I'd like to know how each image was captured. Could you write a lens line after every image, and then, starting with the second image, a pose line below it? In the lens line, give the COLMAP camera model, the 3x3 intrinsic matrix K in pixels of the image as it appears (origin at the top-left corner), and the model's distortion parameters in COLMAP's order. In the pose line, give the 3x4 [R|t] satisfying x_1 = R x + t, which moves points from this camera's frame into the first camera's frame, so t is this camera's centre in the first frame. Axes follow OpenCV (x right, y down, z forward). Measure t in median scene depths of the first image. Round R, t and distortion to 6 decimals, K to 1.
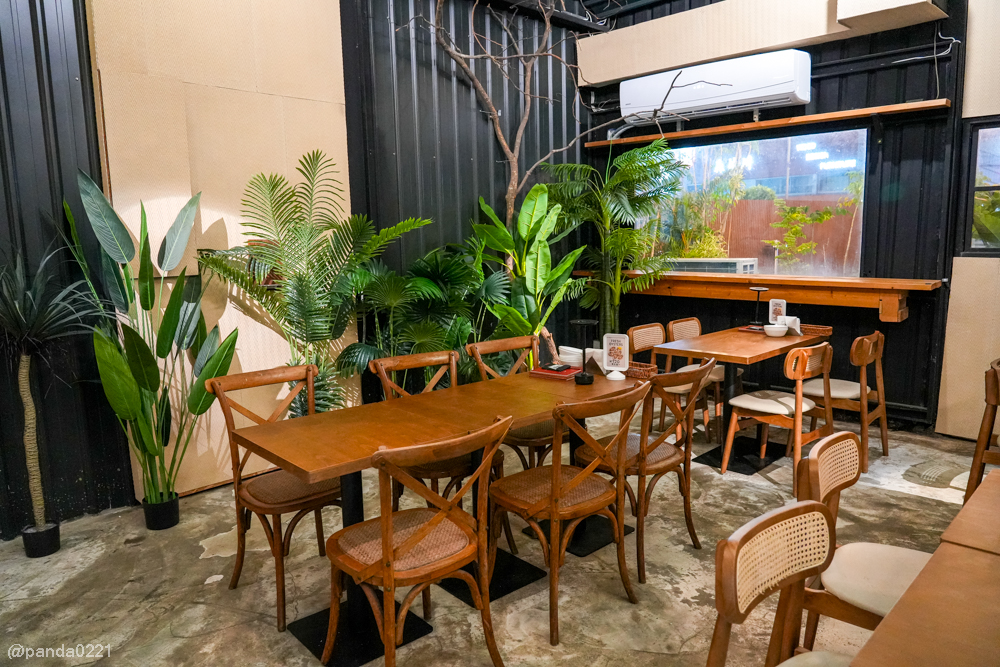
lens RADIAL K [[705.3, 0, 500.0], [0, 705.3, 333.5], [0, 0, 1]] dist [-0.033098, -0.002635]
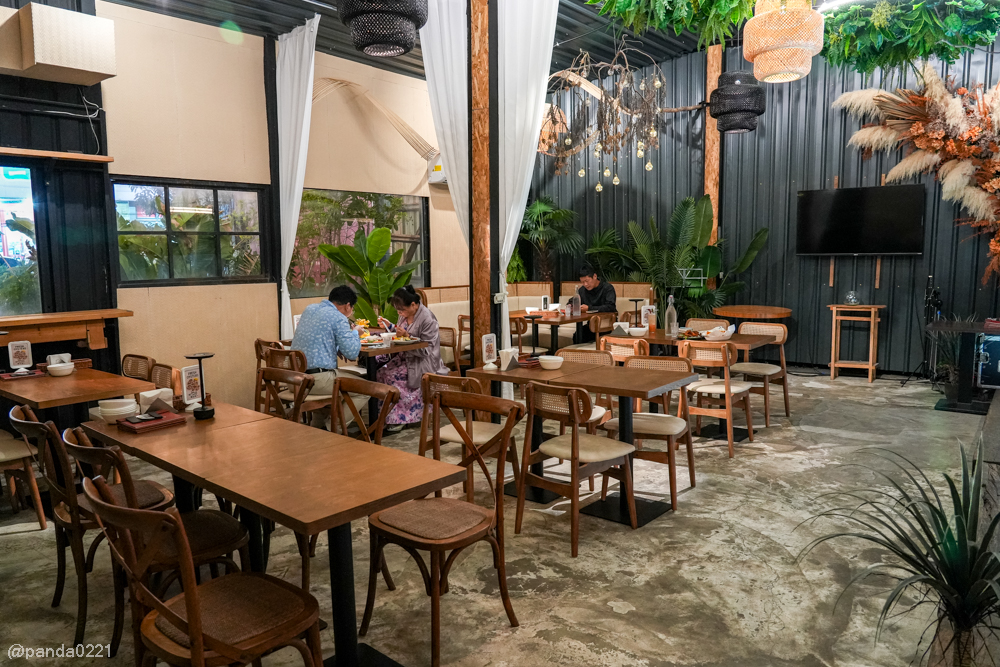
lens RADIAL K [[705.3, 0, 500.0], [0, 705.3, 333.5], [0, 0, 1]] dist [-0.033098, -0.002635]
pose [[-0.126390, -0.092596, 0.987650, -0.612476], [0.159875, 0.980717, 0.112405, -0.063074], [-0.979013, 0.172107, -0.109149, 0.493085]]
